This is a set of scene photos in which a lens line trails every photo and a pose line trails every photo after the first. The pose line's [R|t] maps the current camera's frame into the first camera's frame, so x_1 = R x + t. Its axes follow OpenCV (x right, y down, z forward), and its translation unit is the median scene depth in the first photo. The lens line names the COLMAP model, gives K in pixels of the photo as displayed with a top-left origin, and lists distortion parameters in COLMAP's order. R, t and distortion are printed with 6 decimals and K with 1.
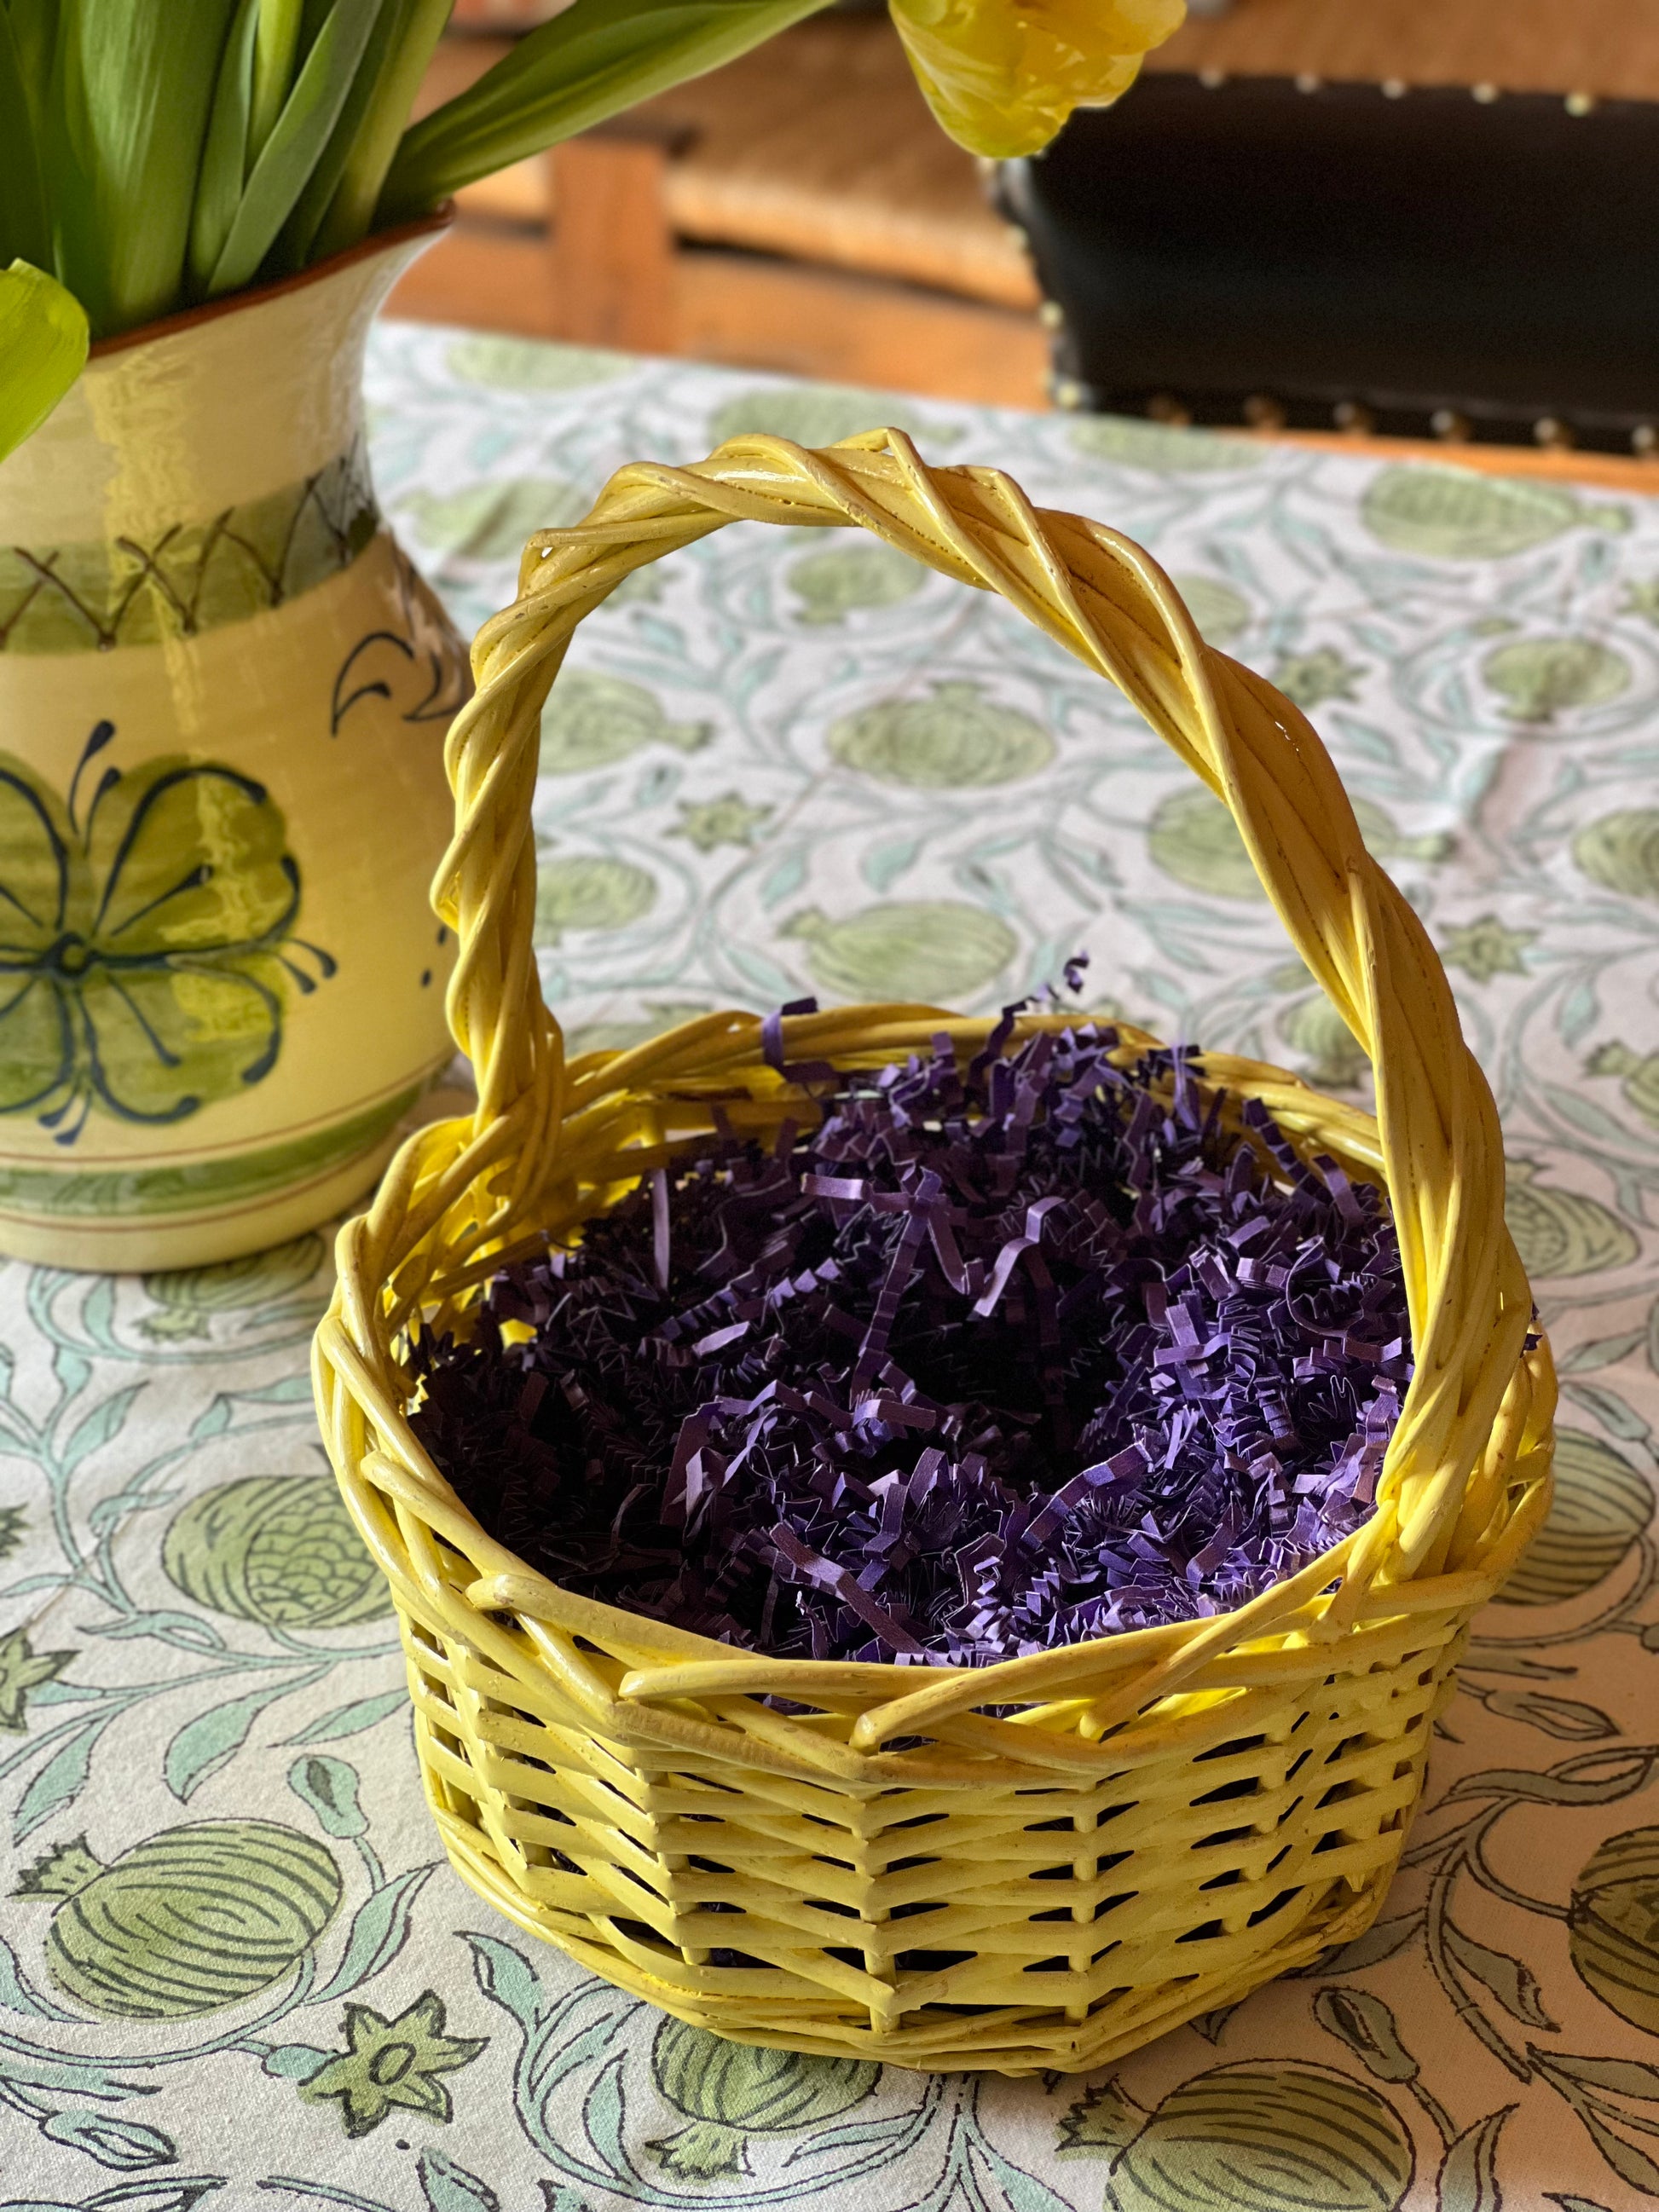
lens RADIAL K [[4983.8, 0, 843.4], [0, 4983.8, 1074.3], [0, 0, 1]] dist [0.107449, 0.000000]
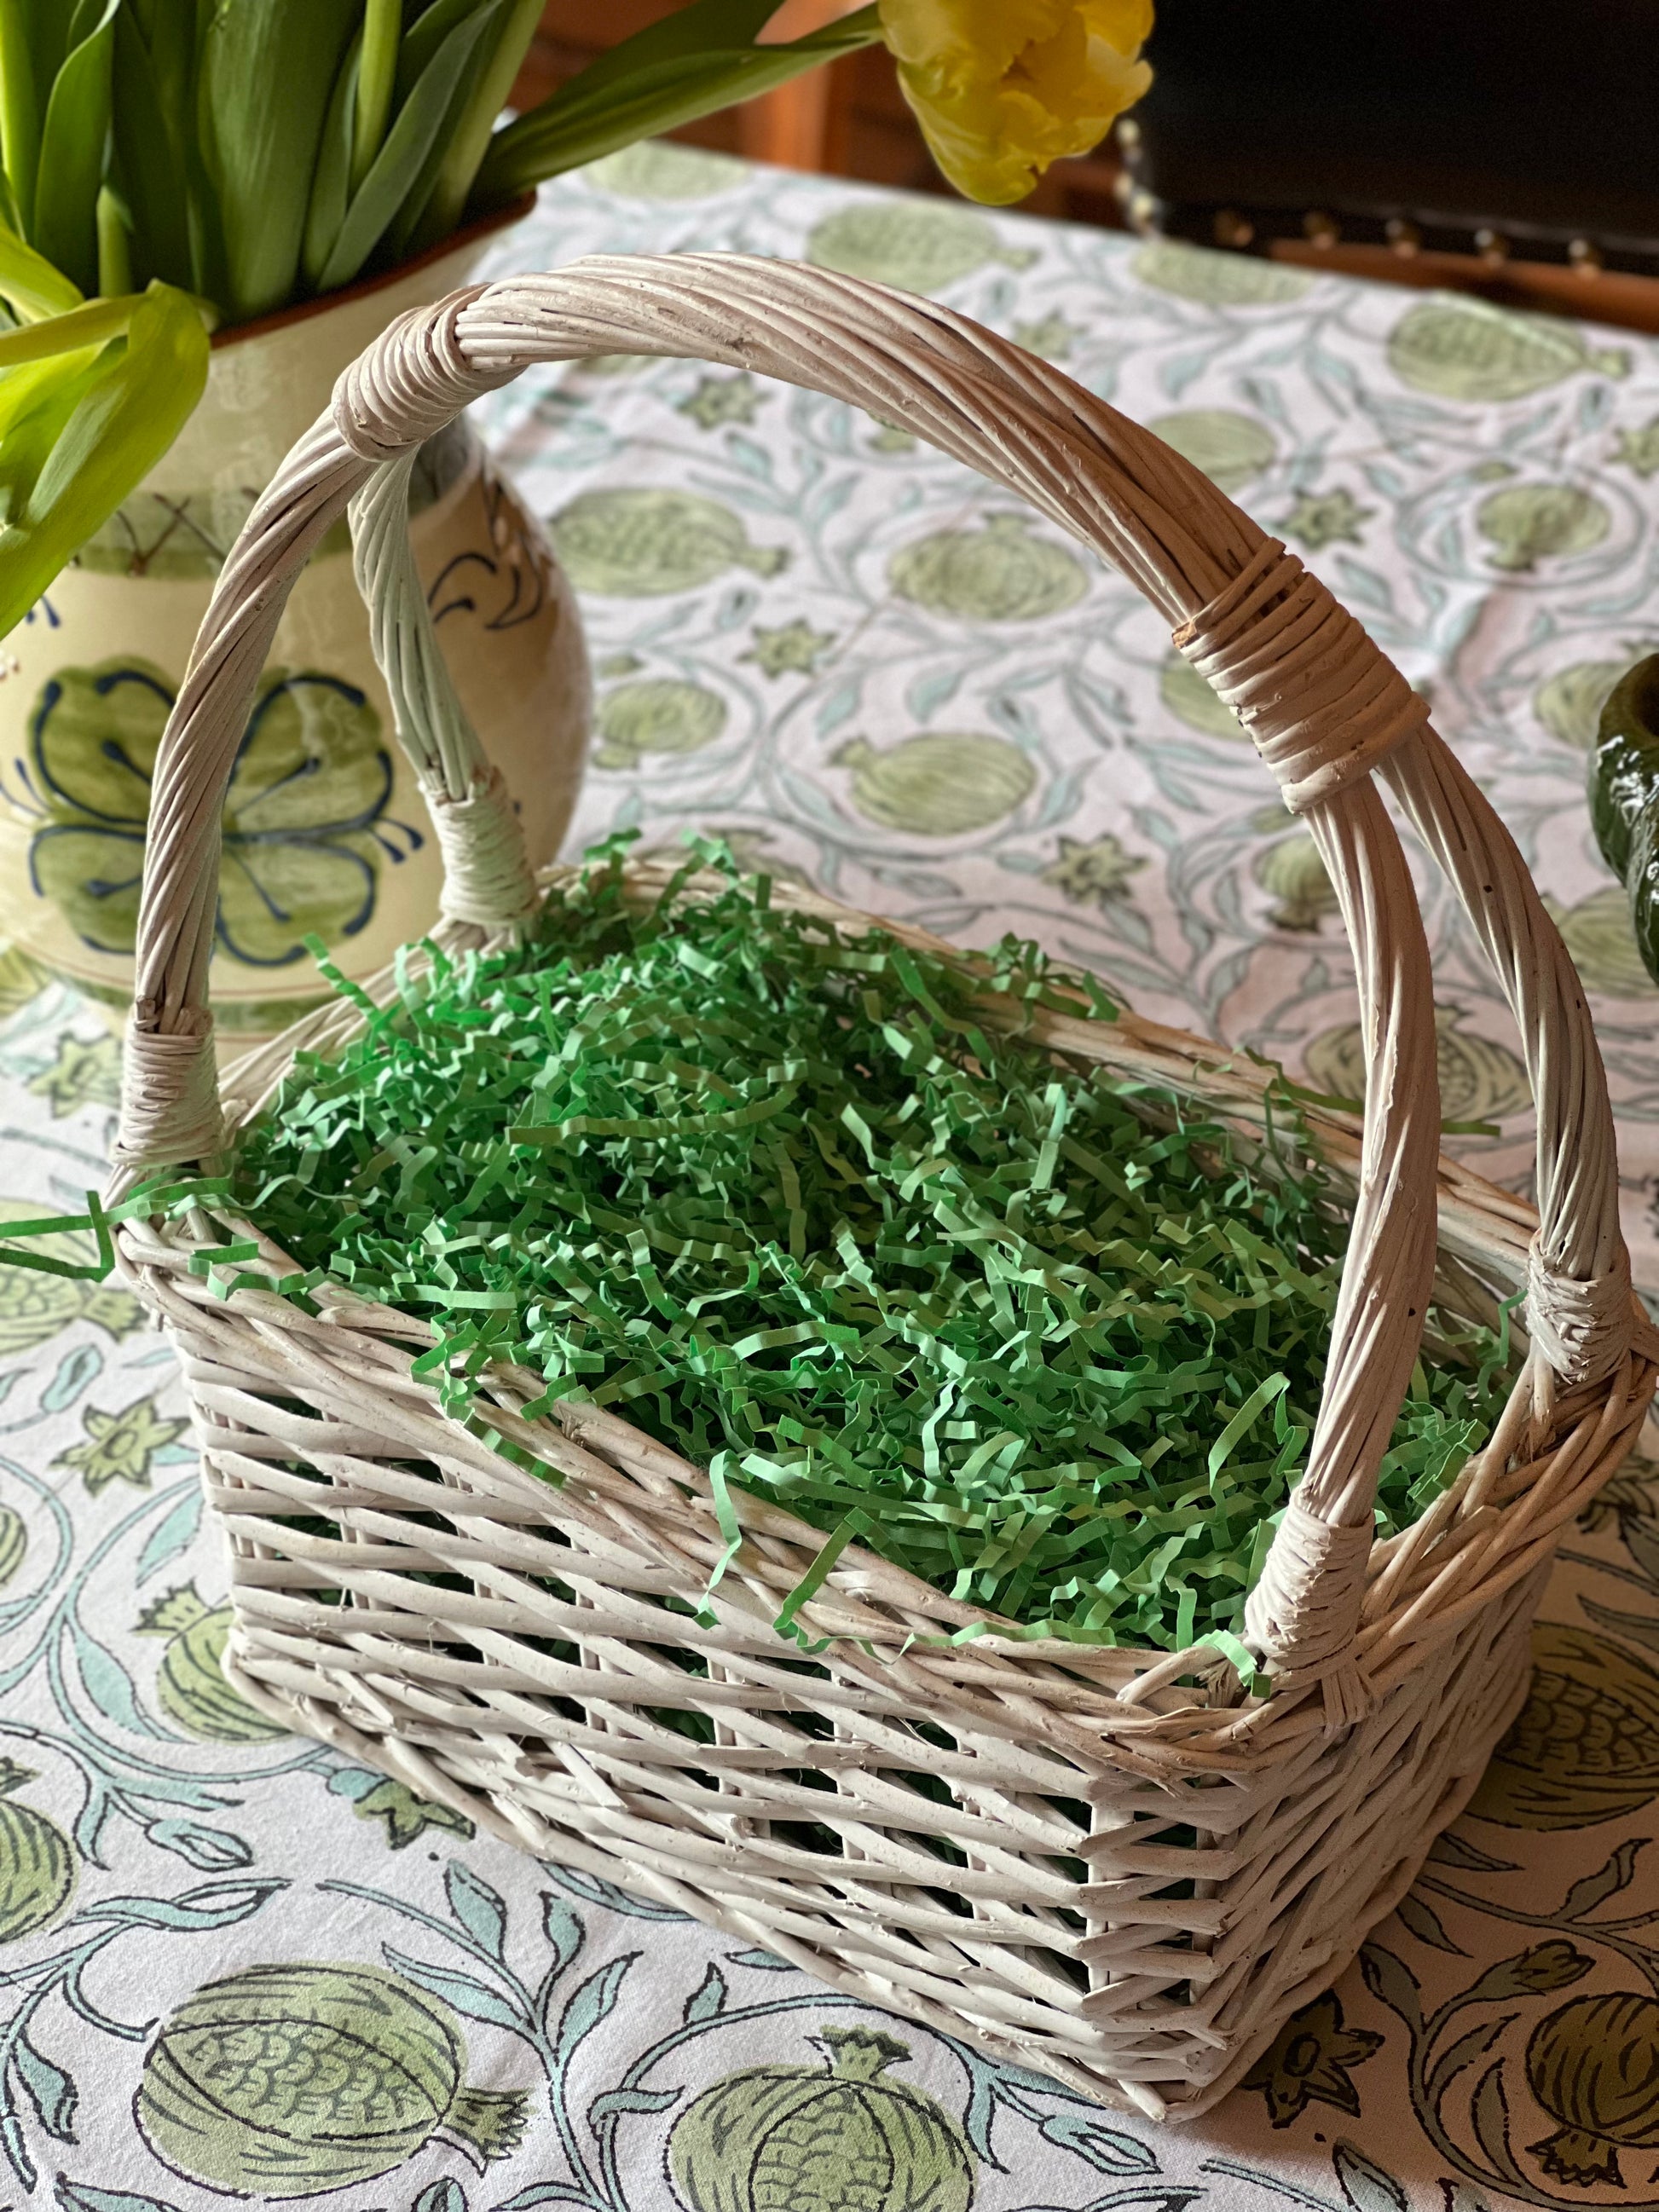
lens RADIAL K [[4983.8, 0, 835.2], [0, 4983.8, 1084.0], [0, 0, 1]] dist [0.107449, 0.000000]
pose [[0.998373, 0.033276, -0.046304, 0.053100], [-0.027835, 0.993142, 0.113554, -0.102521], [0.049765, -0.112080, 0.992452, -0.177323]]
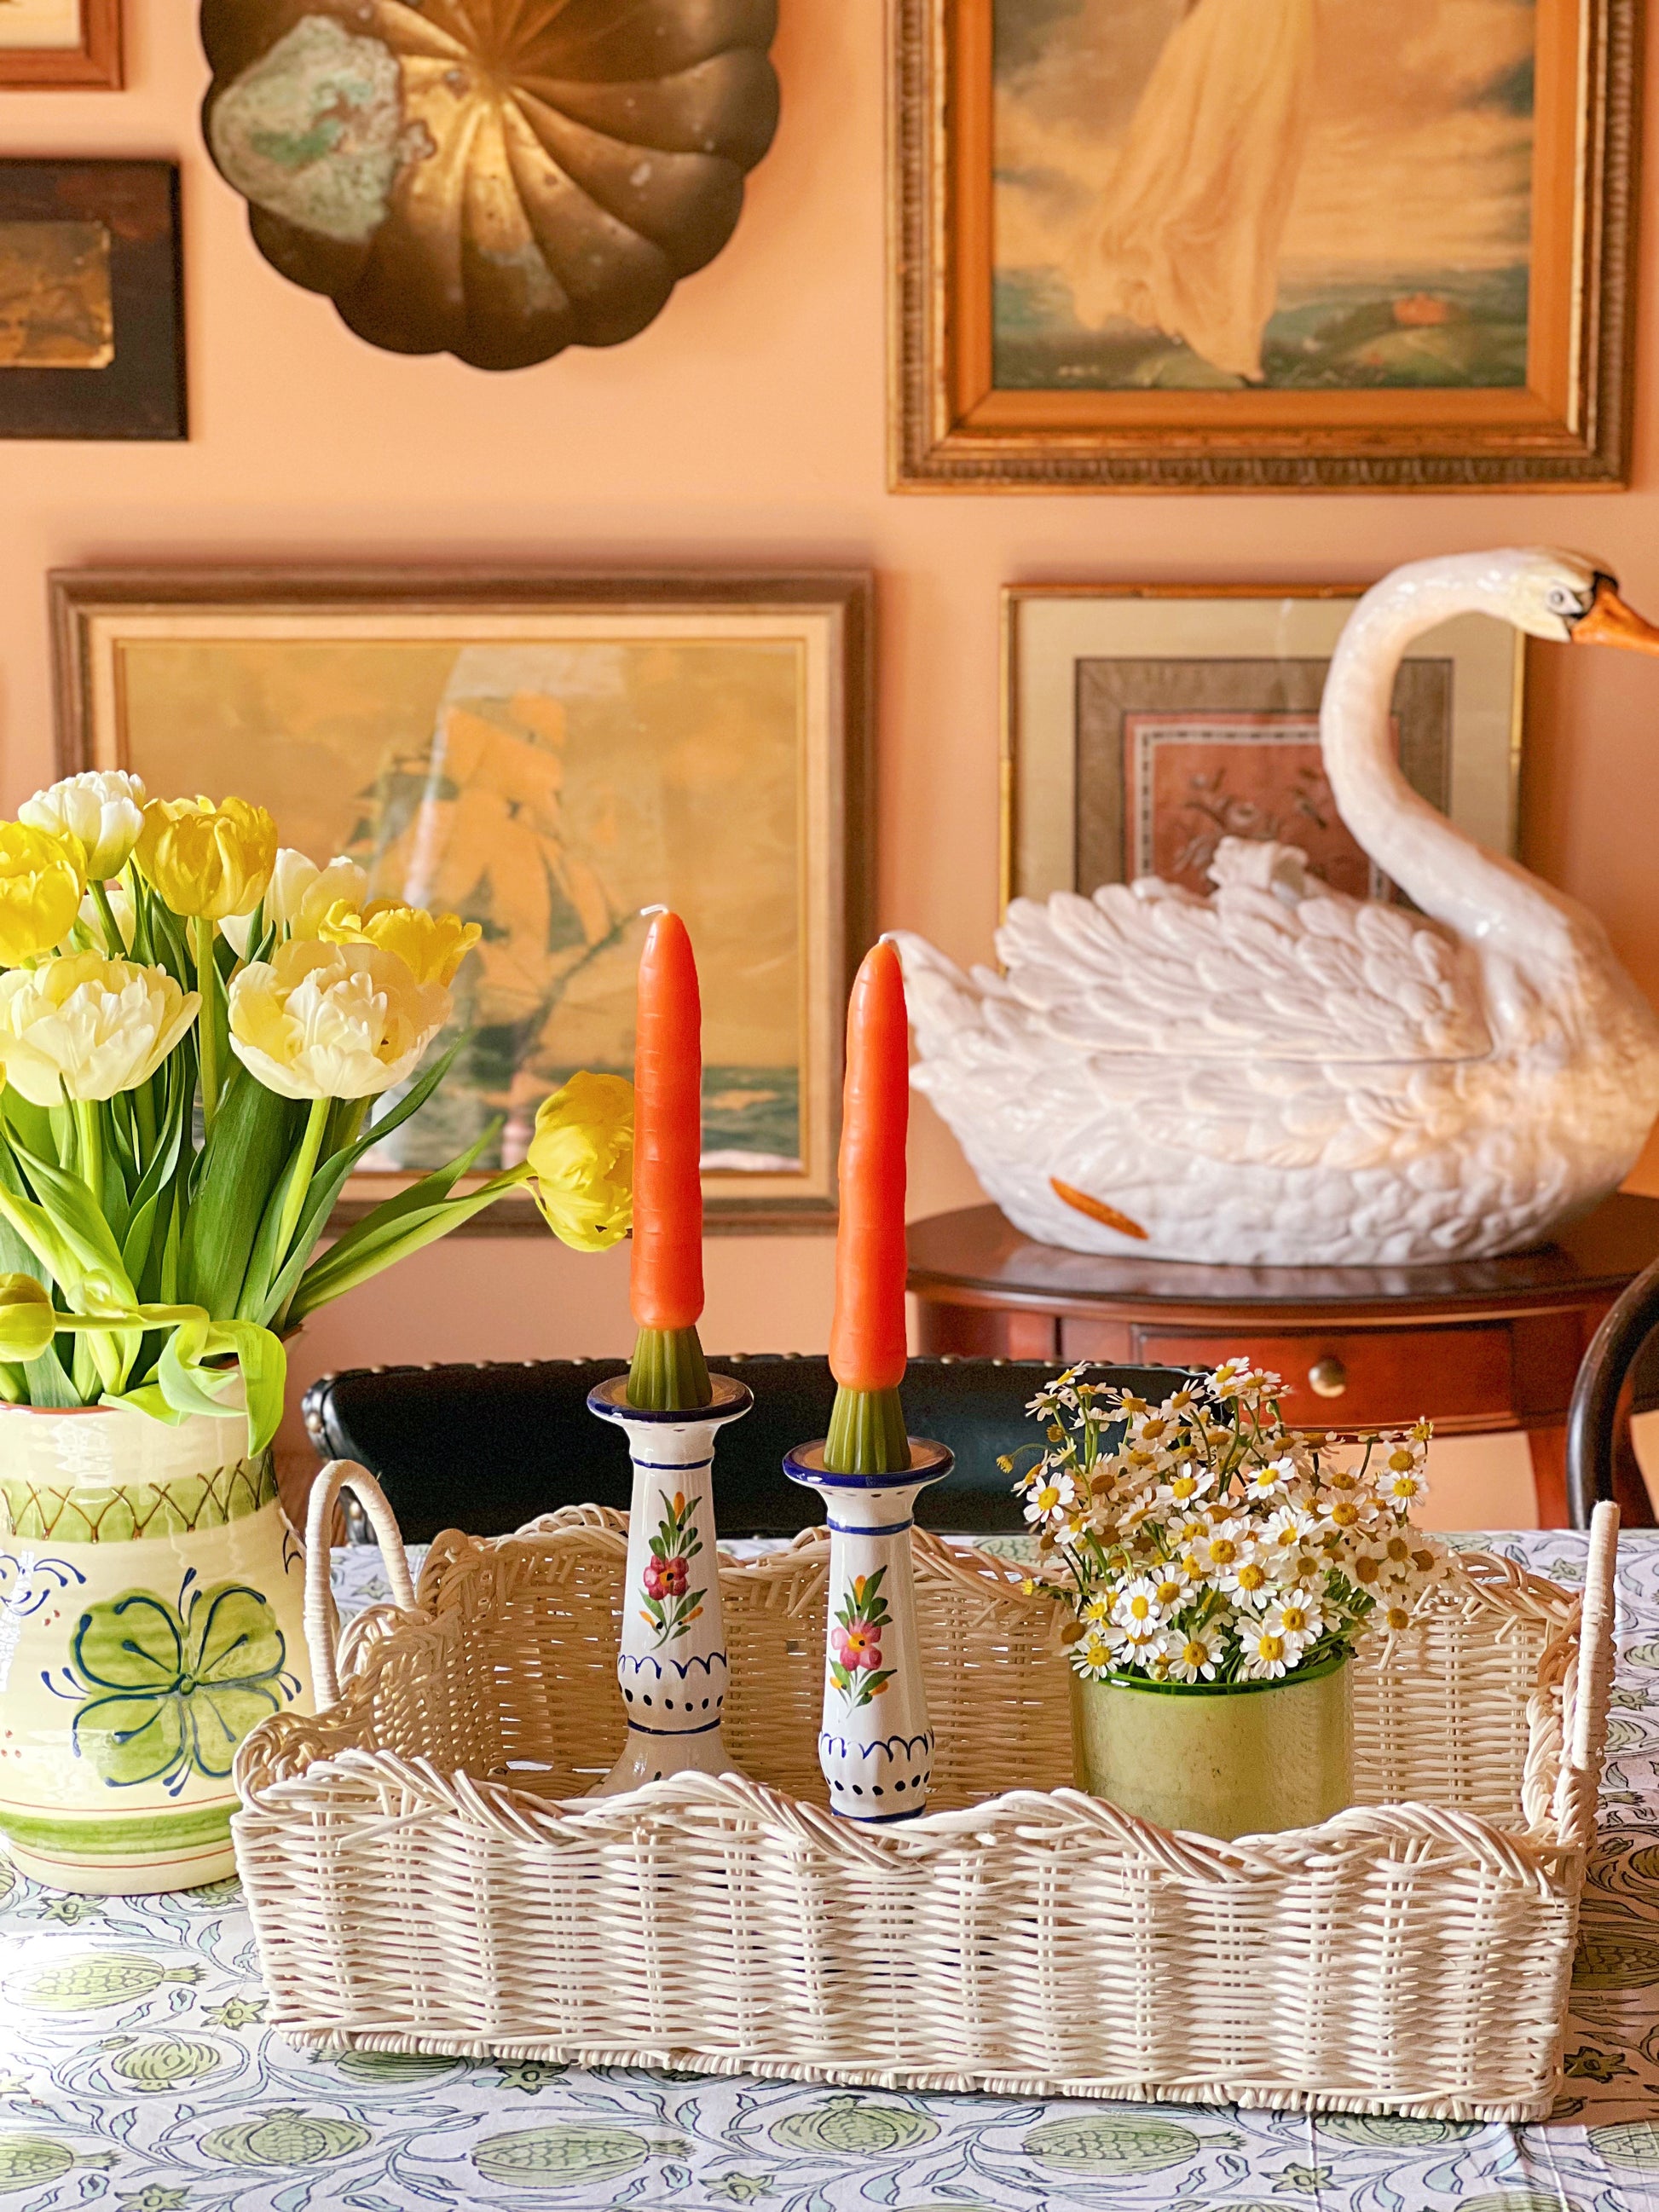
lens RADIAL K [[4983.8, 0, 820.4], [0, 4983.8, 1024.0], [0, 0, 1]] dist [0.107449, 0.000000]
pose [[0.938171, -0.065272, 0.339964, -0.578529], [0.183279, 0.926784, -0.327841, 0.433722], [-0.293674, 0.369879, 0.881445, -0.942939]]
